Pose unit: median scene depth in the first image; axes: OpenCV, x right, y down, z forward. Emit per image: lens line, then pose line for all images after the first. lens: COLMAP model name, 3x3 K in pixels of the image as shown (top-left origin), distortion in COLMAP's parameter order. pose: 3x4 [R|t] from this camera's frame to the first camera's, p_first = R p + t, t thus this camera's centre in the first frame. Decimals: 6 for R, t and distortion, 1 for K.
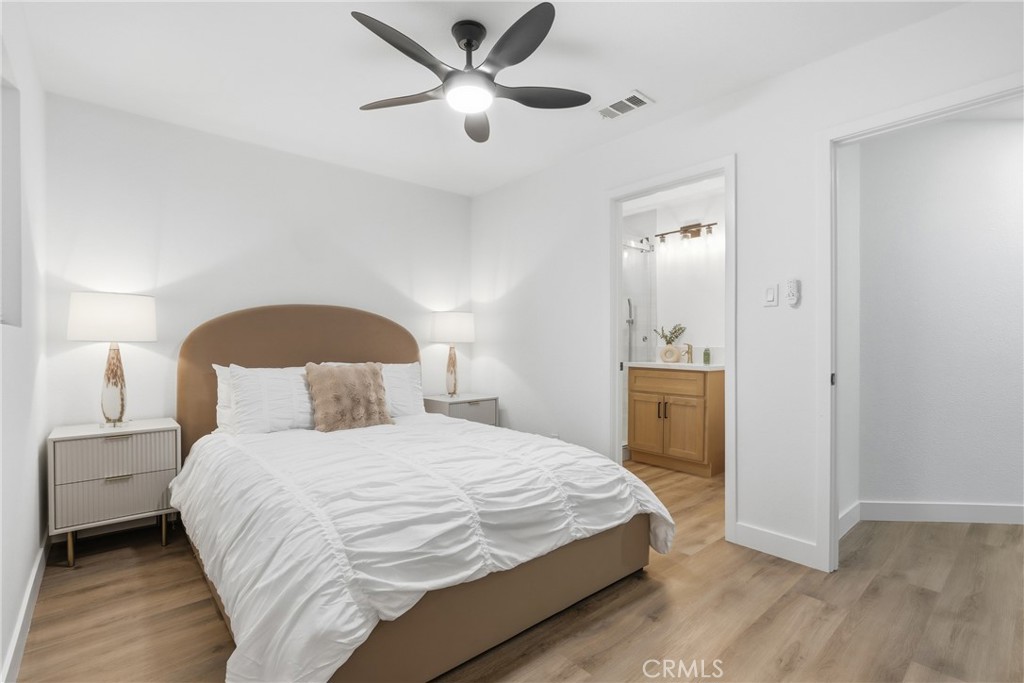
lens RADIAL K [[477.2, 0, 513.5], [0, 477.2, 348.6], [0, 0, 1]] dist [-0.001212, -0.000319]
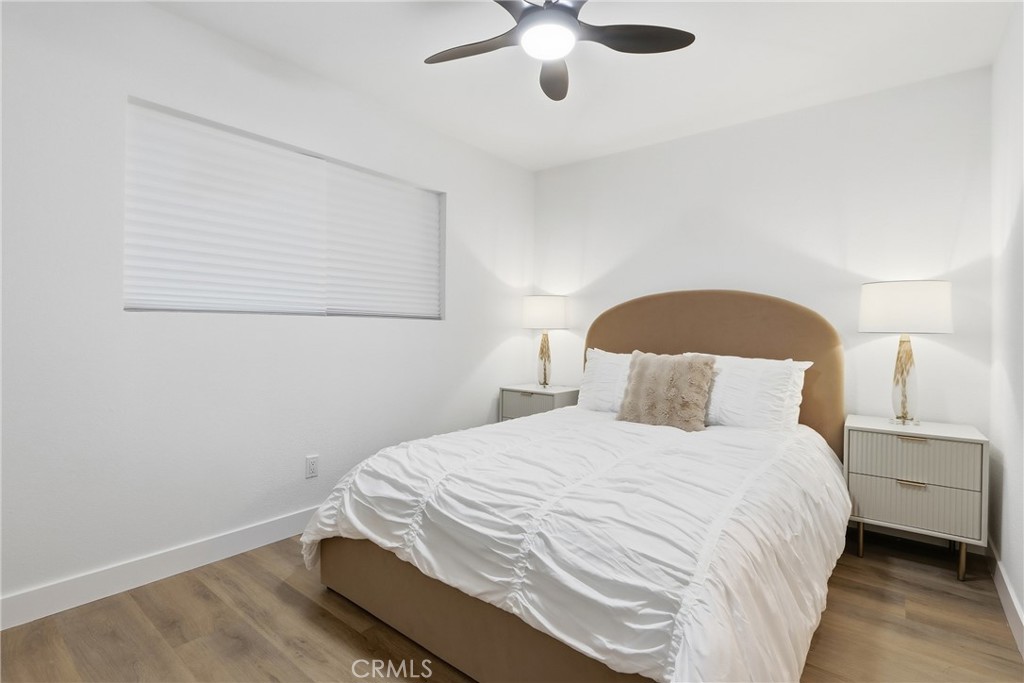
lens RADIAL K [[543.3, 0, 512.0], [0, 543.3, 341.5], [0, 0, 1]] dist [0.001288, 0.000214]
pose [[0.113345, 0.020323, -0.993348, 0.815741], [-0.023634, 0.999563, 0.017753, 0.000395], [0.993275, 0.021464, 0.113775, 0.828996]]
